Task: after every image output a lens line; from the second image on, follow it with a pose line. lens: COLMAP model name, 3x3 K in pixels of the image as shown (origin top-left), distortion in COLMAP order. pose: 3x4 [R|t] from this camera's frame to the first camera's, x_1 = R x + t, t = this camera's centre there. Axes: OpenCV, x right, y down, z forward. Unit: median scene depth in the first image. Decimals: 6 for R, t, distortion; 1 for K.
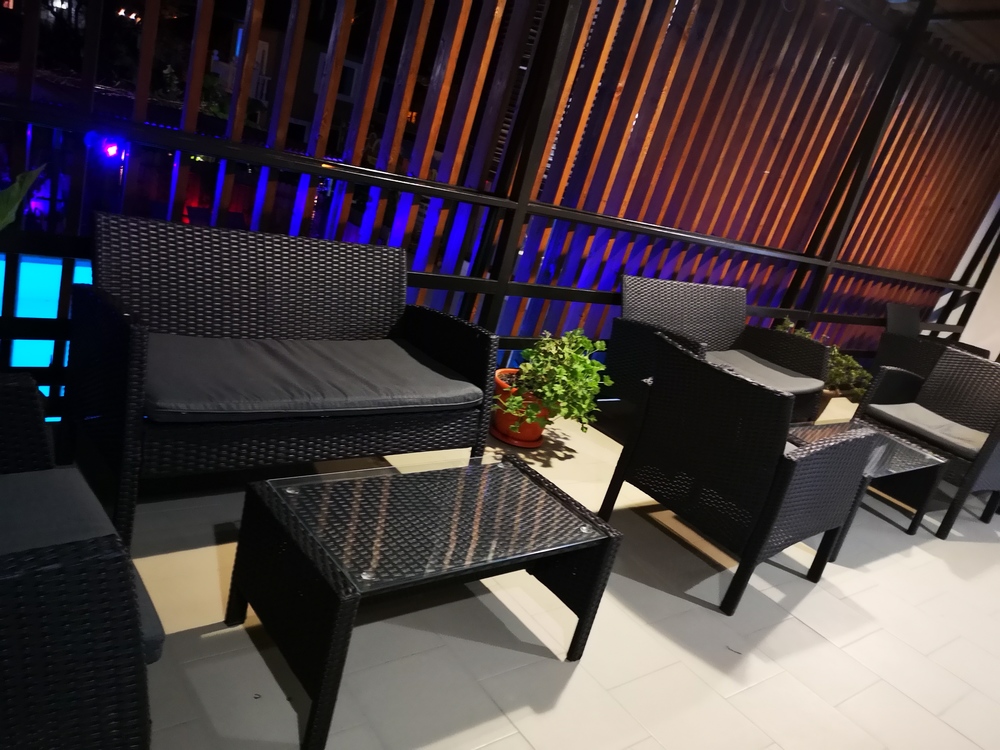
lens RADIAL K [[783.6, 0, 502.2], [0, 783.6, 379.4], [0, 0, 1]] dist [0.036533, -0.008528]
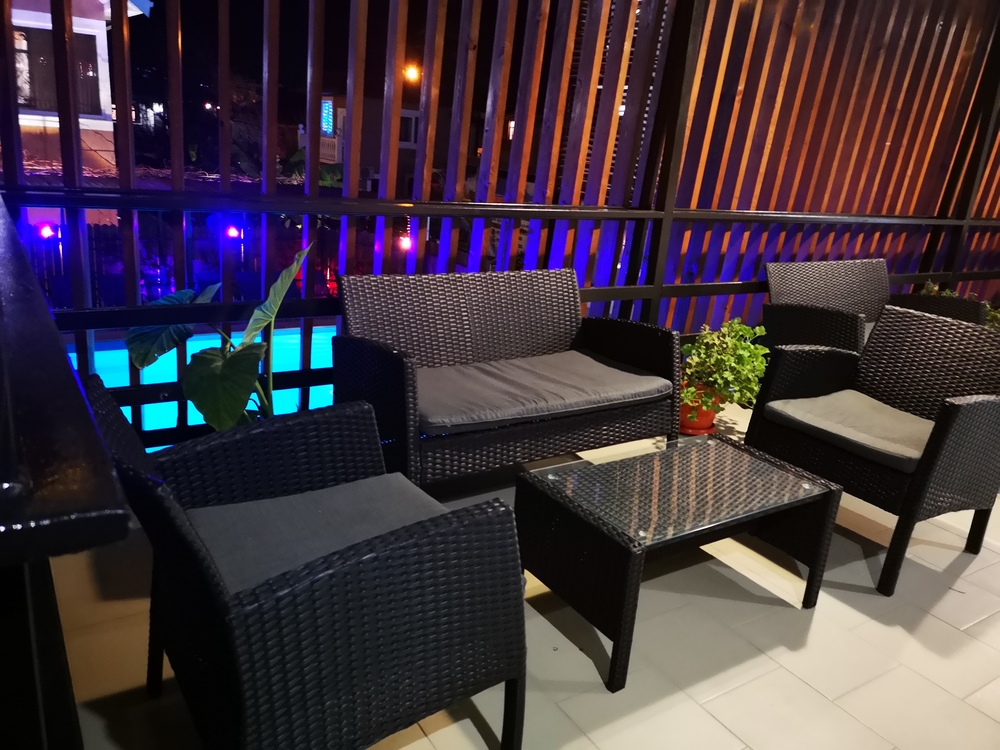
lens RADIAL K [[770.6, 0, 498.6], [0, 770.6, 373.5], [0, 0, 1]] dist [0.055697, -0.050489]
pose [[0.981131, -0.135899, -0.137523, -0.086392], [0.131123, 0.990422, -0.043255, 0.013369], [0.142084, 0.024407, 0.989554, -0.090402]]
